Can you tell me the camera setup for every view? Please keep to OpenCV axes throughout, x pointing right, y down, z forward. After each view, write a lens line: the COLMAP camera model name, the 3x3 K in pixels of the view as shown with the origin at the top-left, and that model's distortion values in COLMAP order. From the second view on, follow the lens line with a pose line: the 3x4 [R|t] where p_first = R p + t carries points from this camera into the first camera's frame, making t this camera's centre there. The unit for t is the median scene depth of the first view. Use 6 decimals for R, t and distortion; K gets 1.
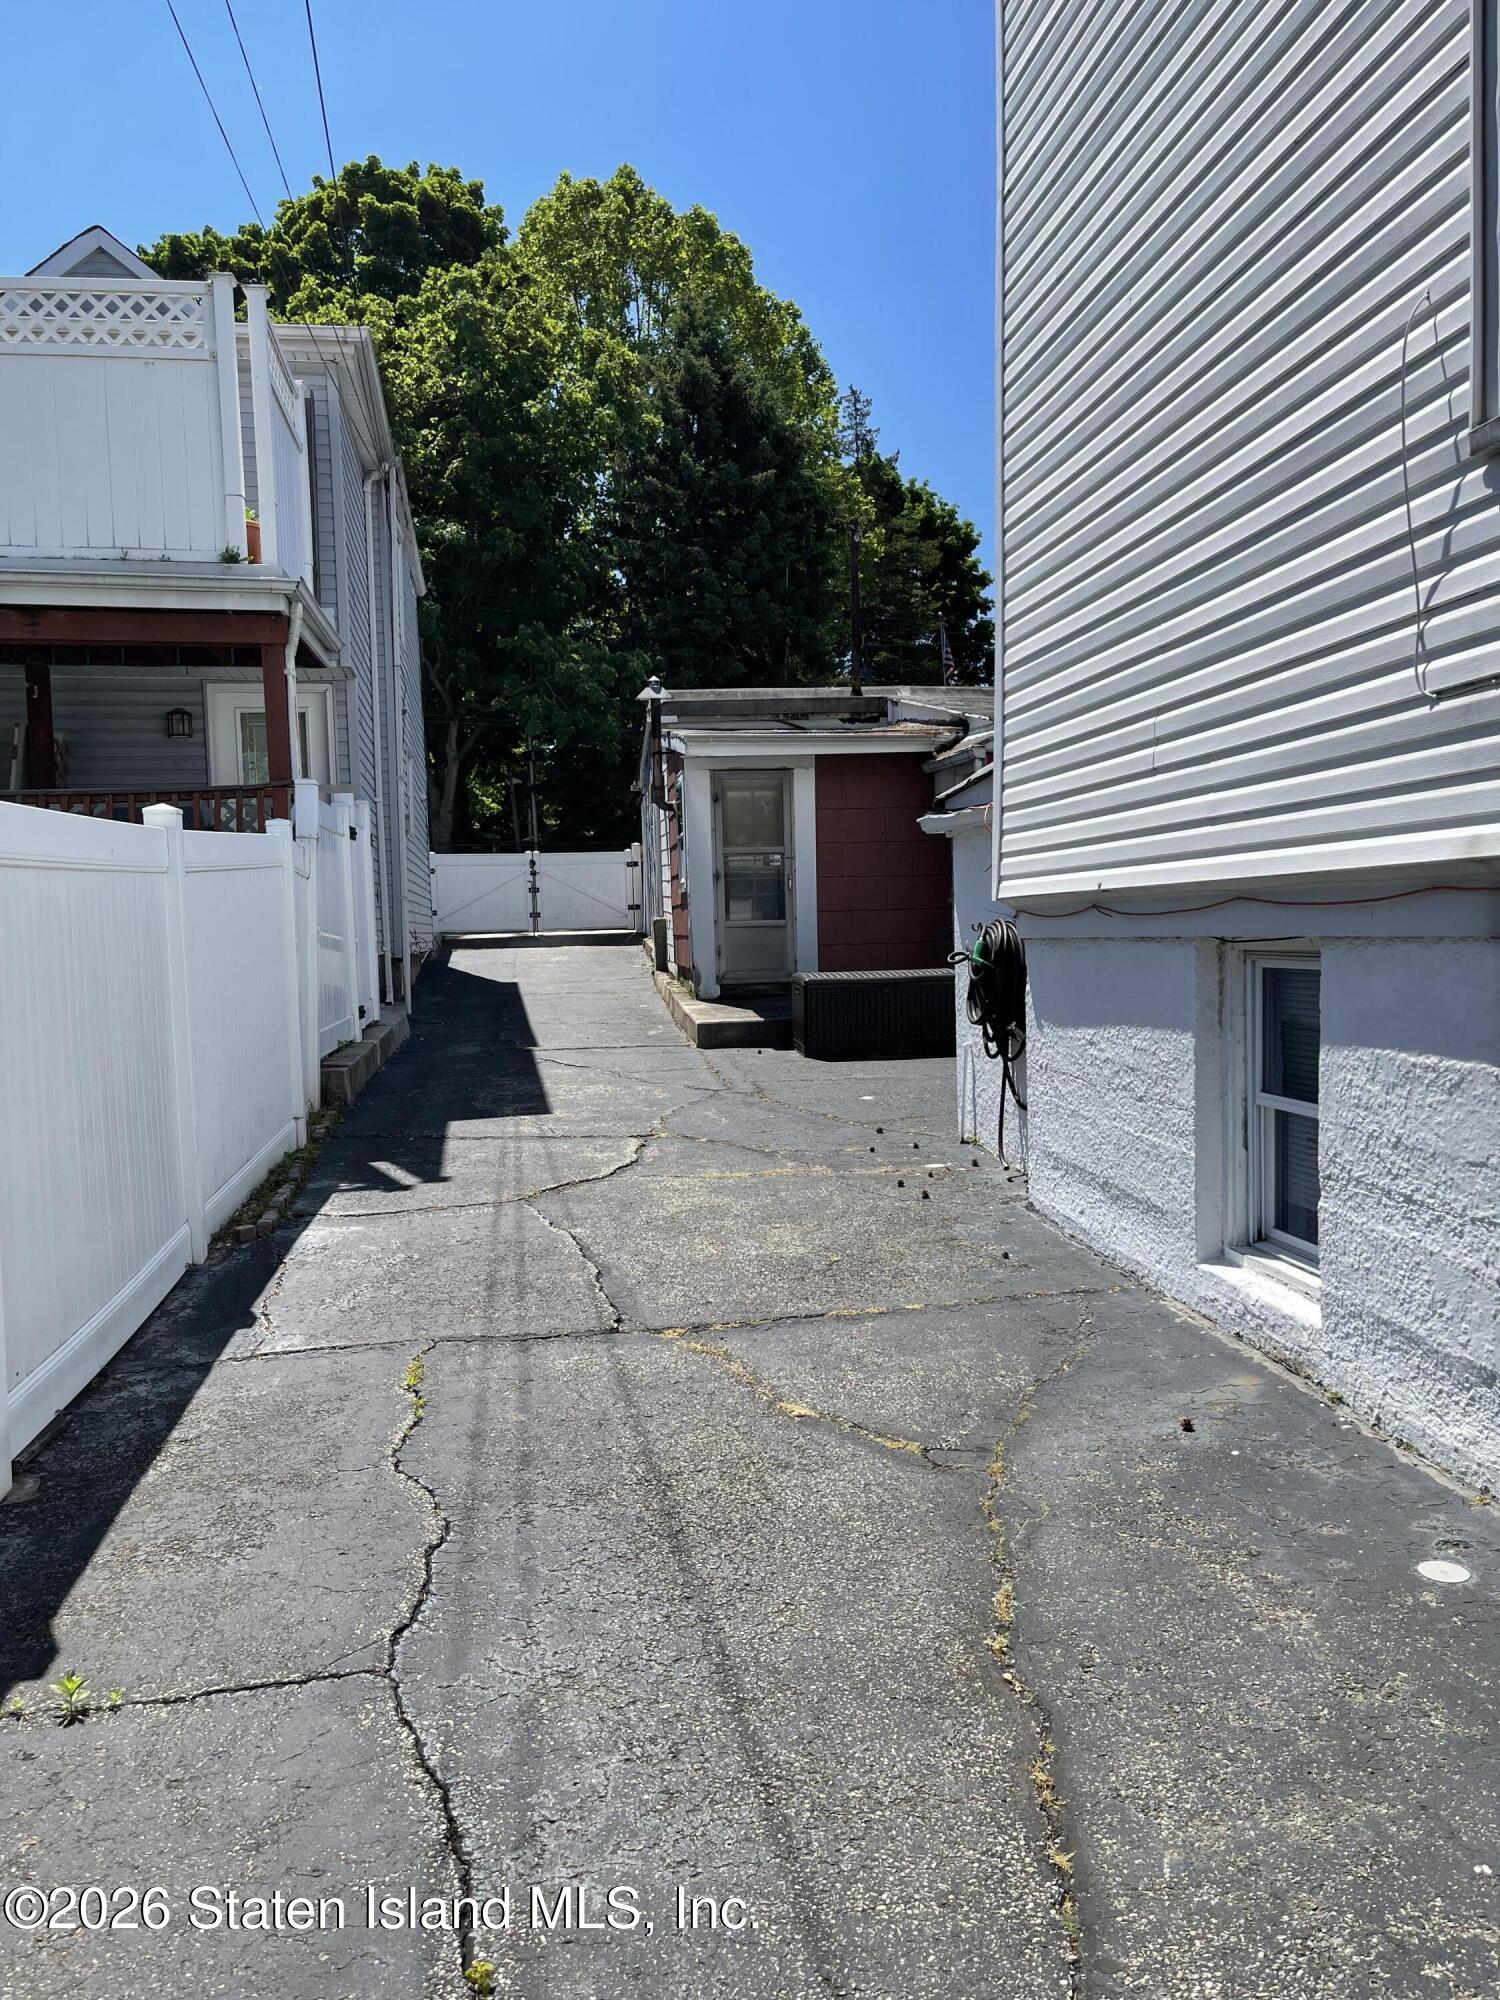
lens RADIAL K [[1513.5, 0, 763.9], [0, 1513.5, 1020.9], [0, 0, 1]] dist [0.078083, -0.105732]
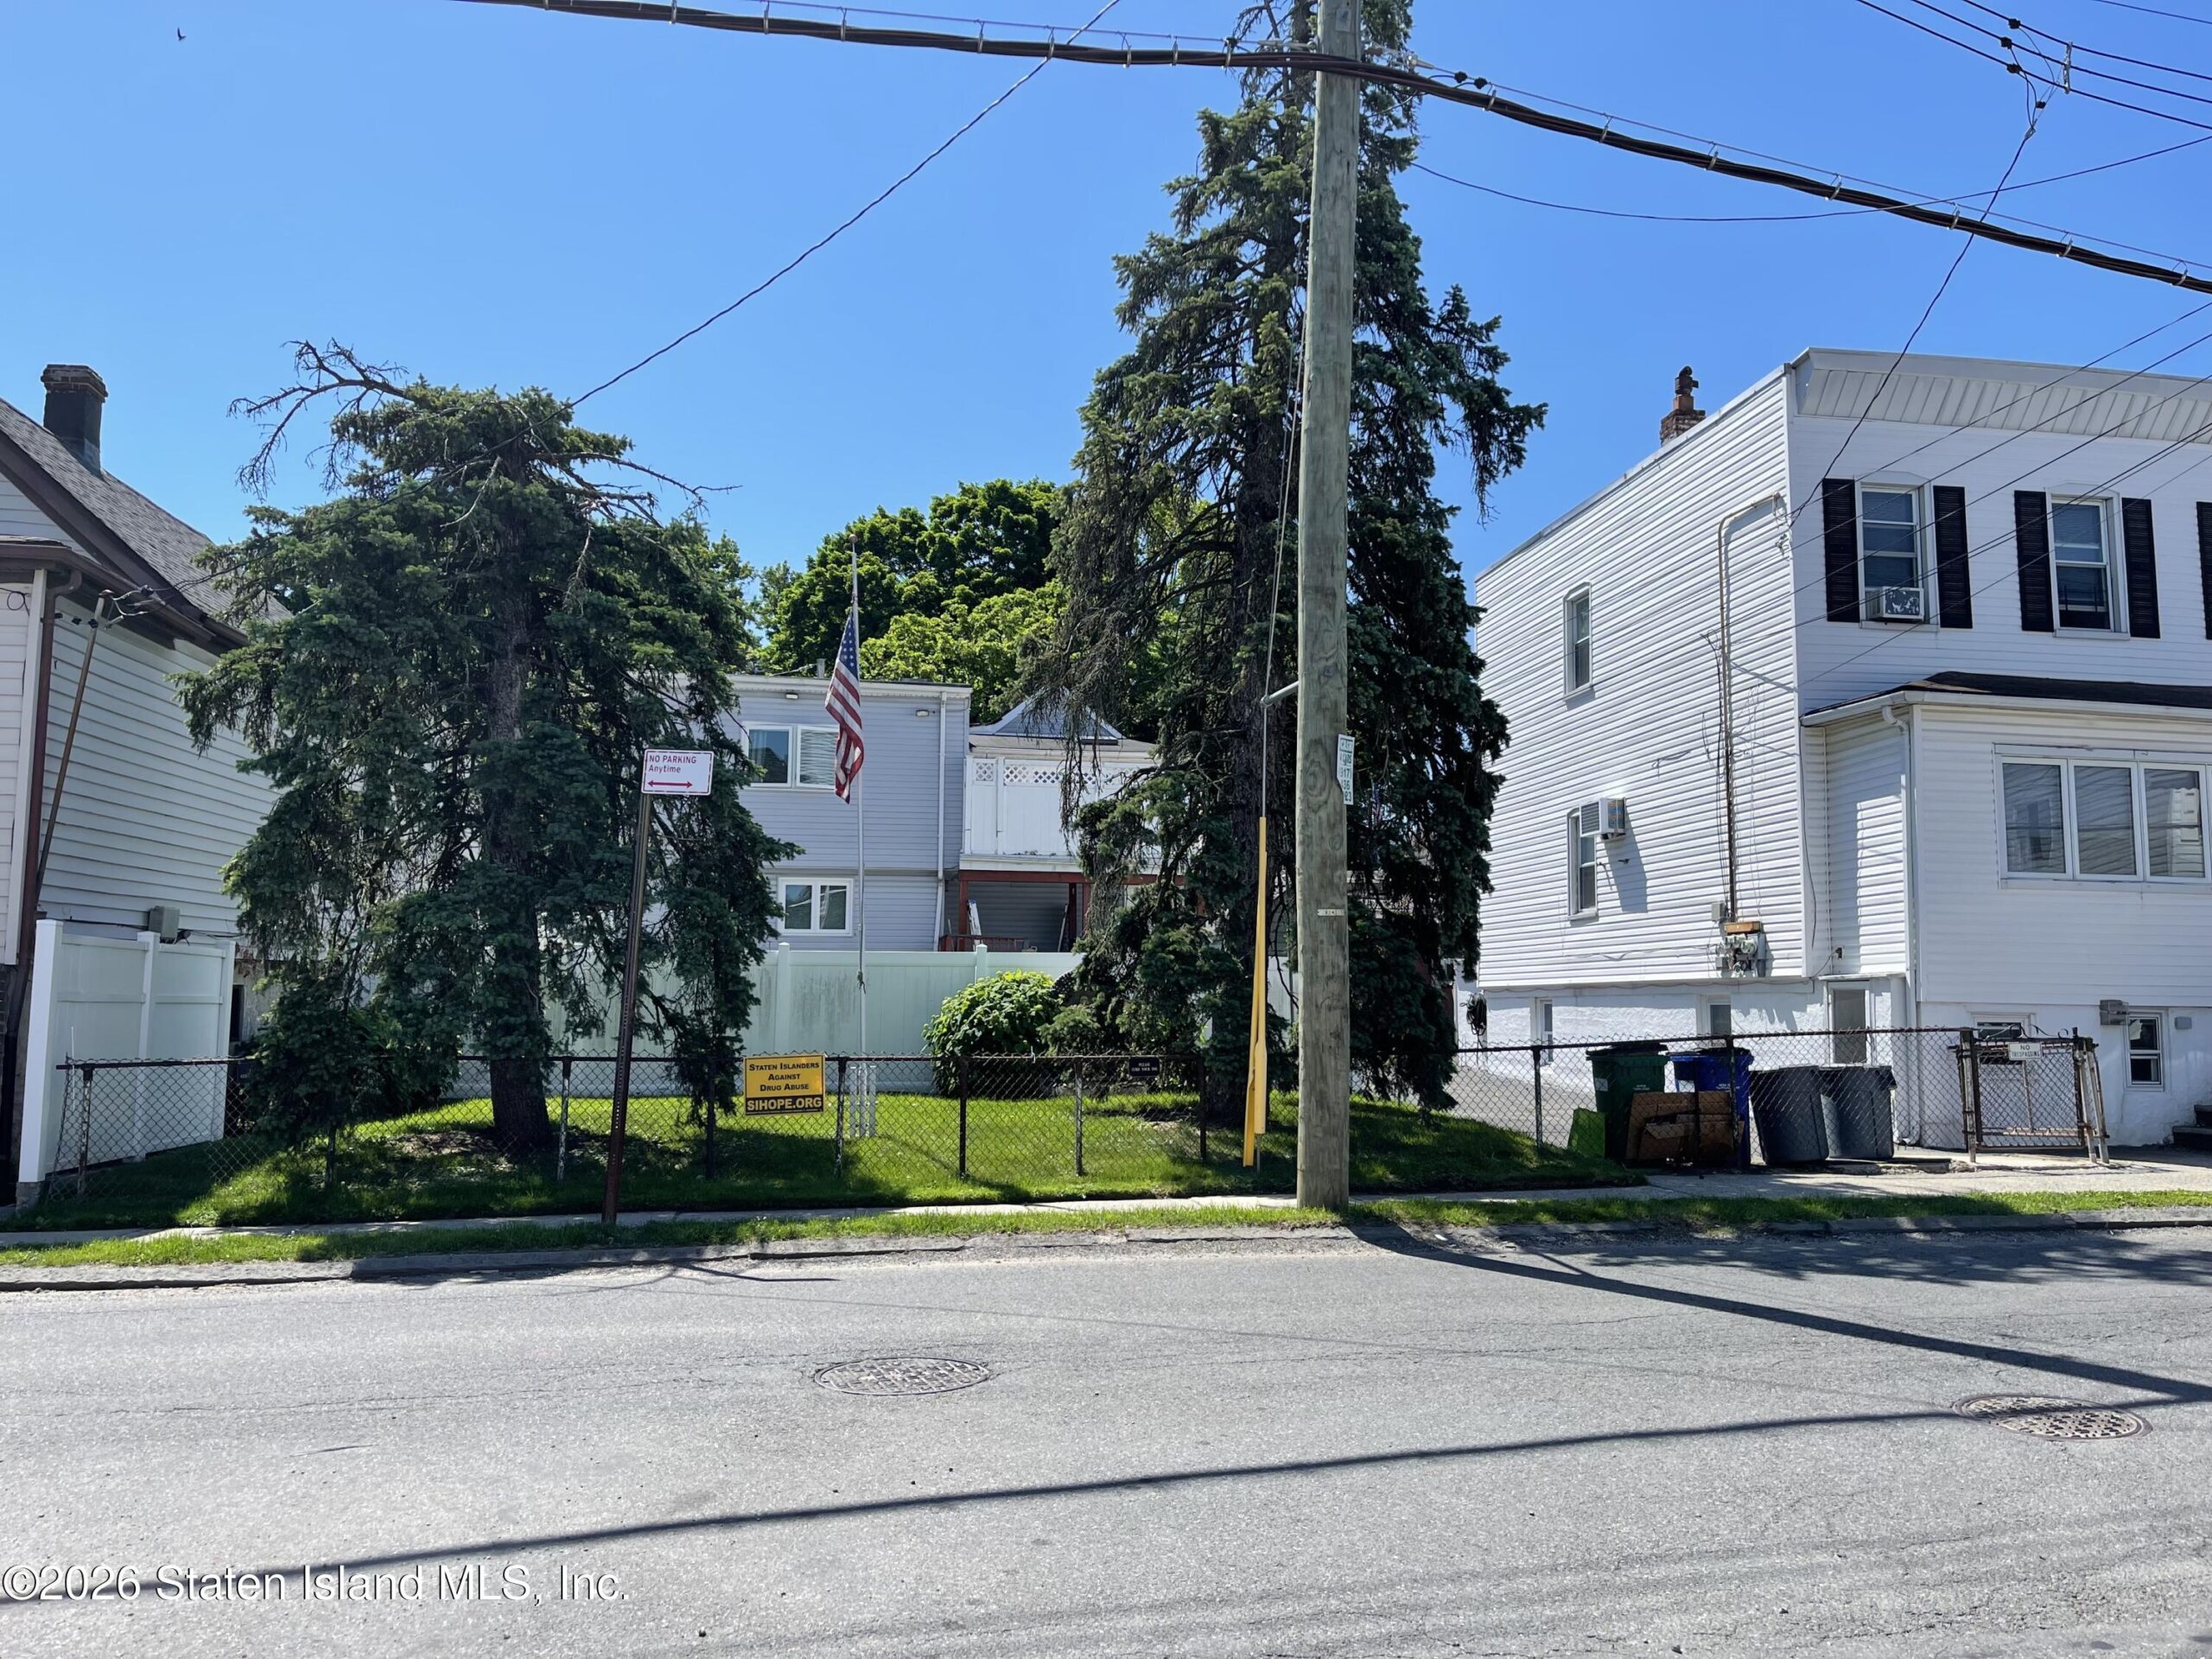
lens RADIAL K [[1673.9, 0, 1085.1], [0, 1673.9, 826.0], [0, 0, 1]] dist [0.078083, -0.105732]
pose [[0.999353, 0.030604, -0.018897, -0.330680], [-0.033381, 0.984800, -0.170455, 0.117350], [0.013393, 0.170975, 0.985184, -1.389735]]
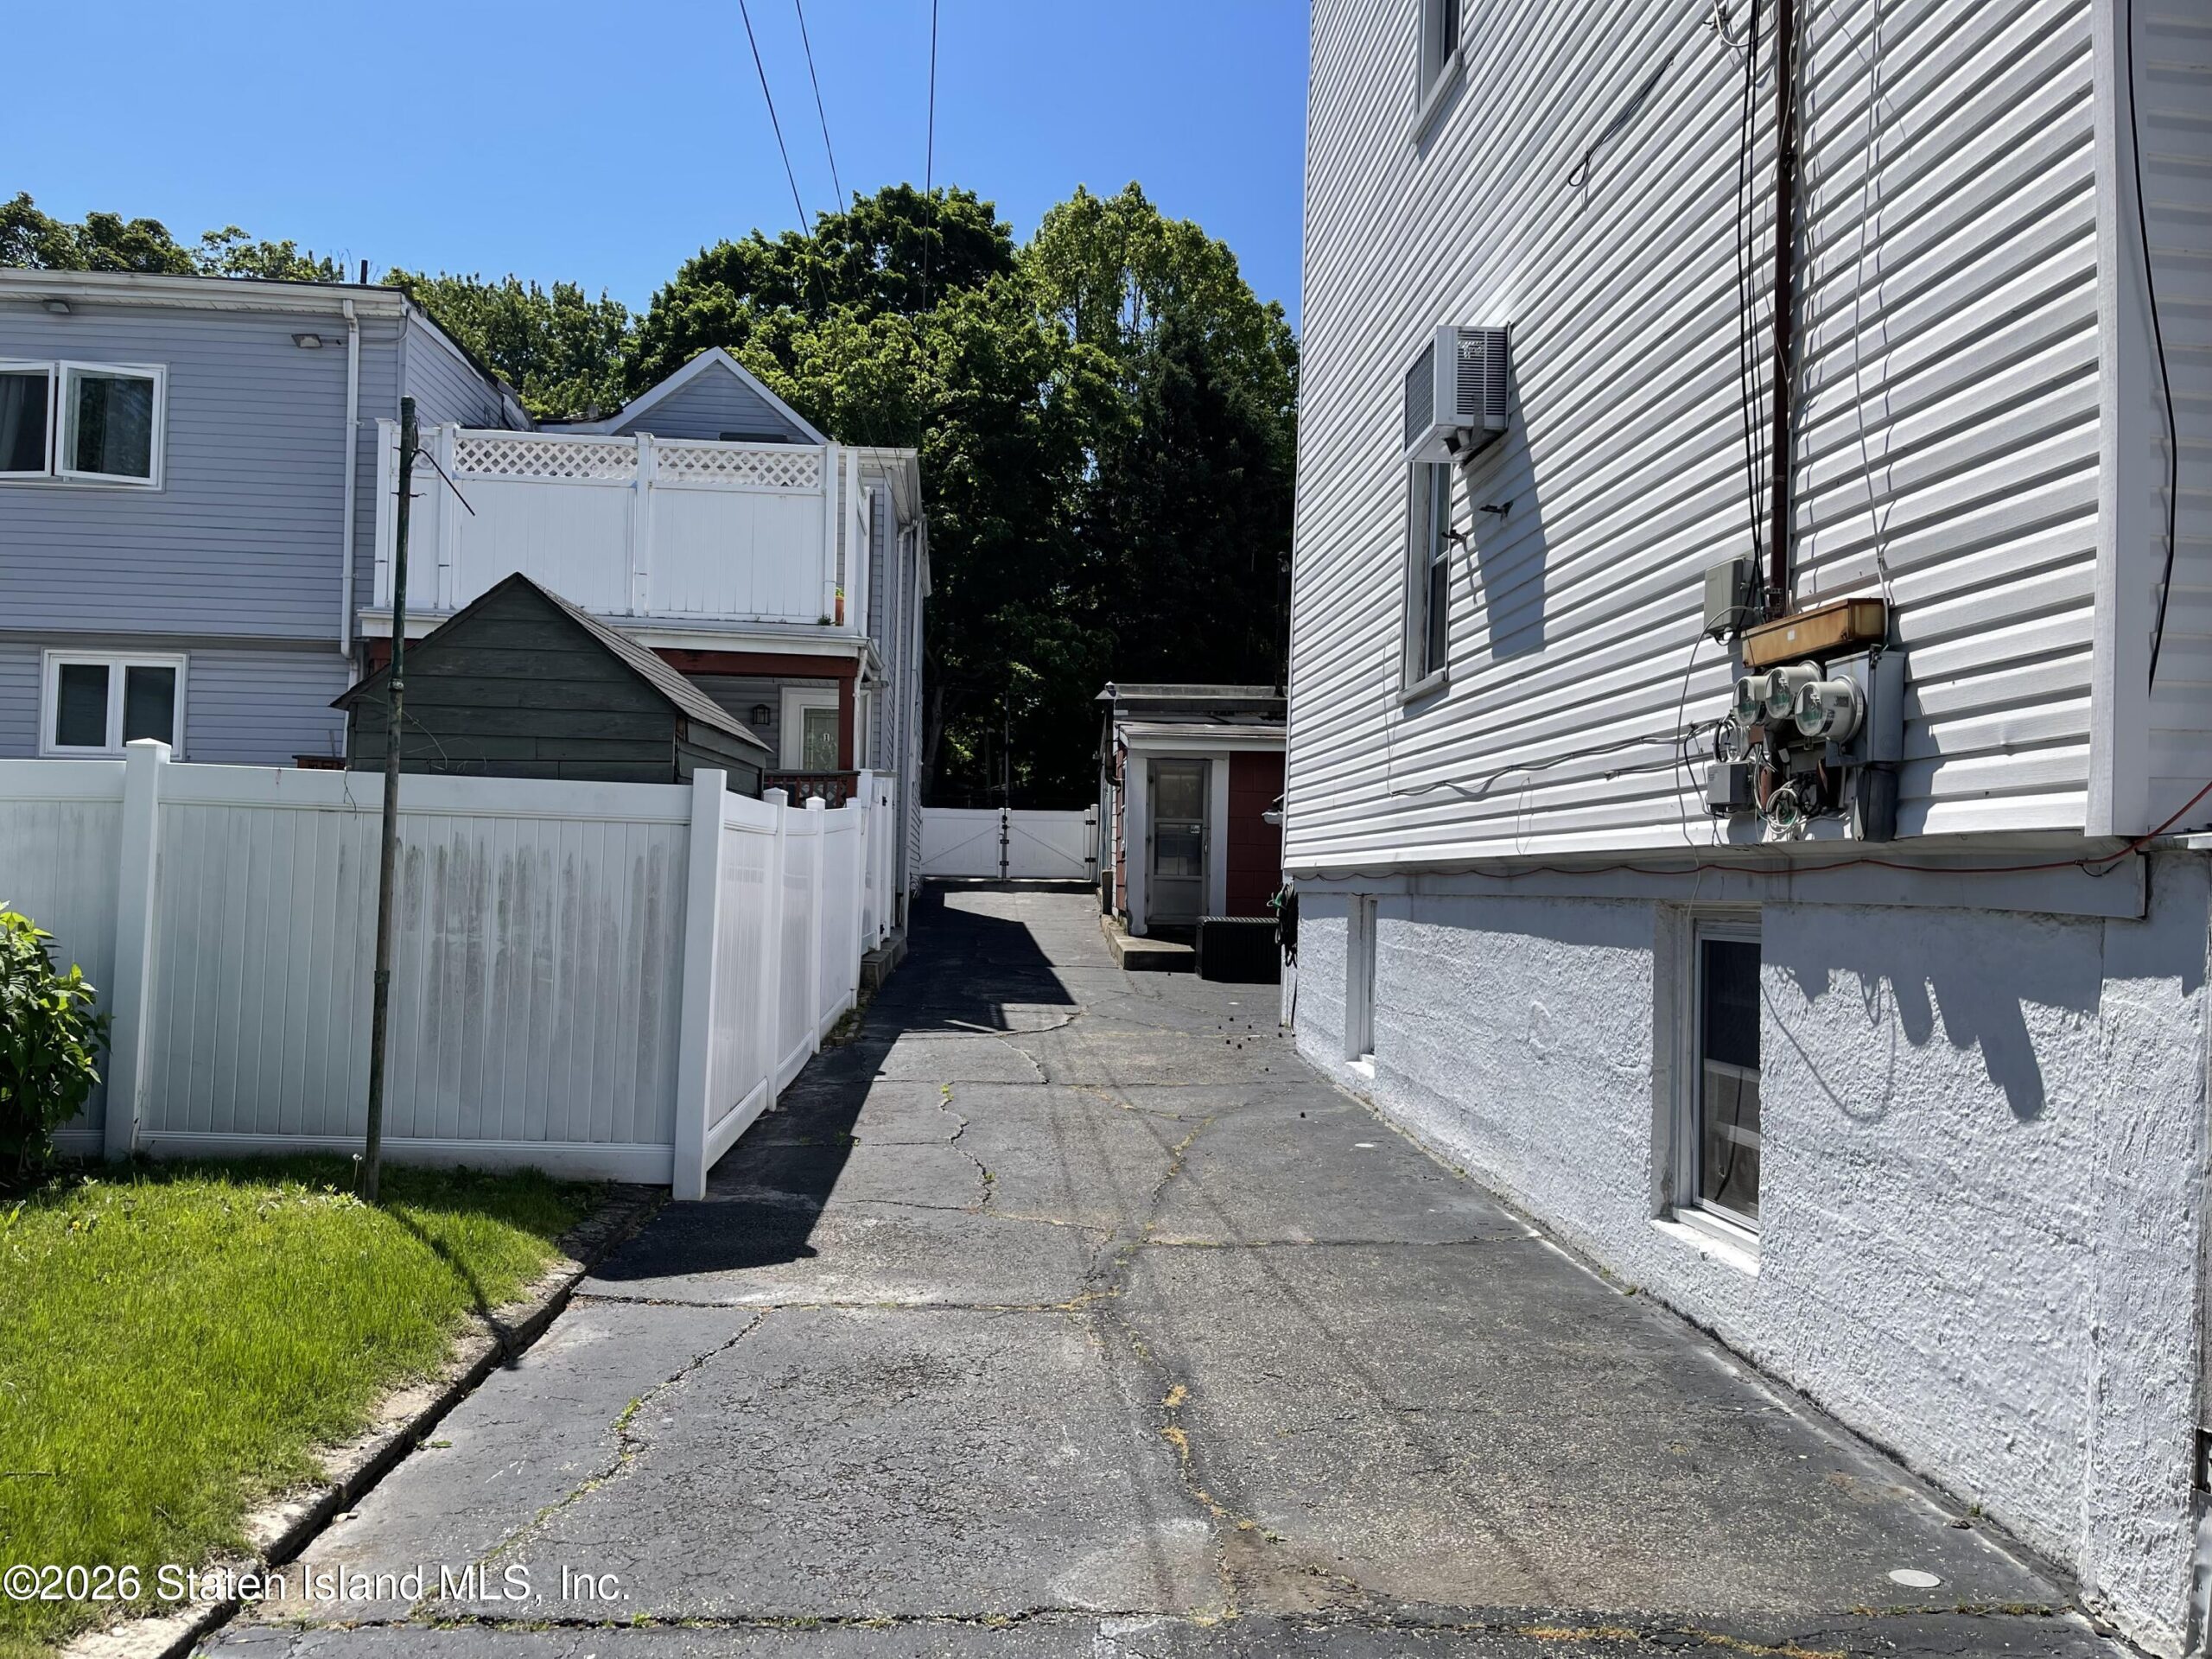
lens RADIAL K [[1673.9, 0, 1094.6], [0, 1673.9, 830.1], [0, 0, 1]] dist [0.078083, -0.105732]
pose [[0.994803, 0.042380, -0.092575, 0.052913], [-0.050800, 0.994593, -0.090575, 0.026293], [0.088236, 0.094807, 0.991578, -0.403458]]
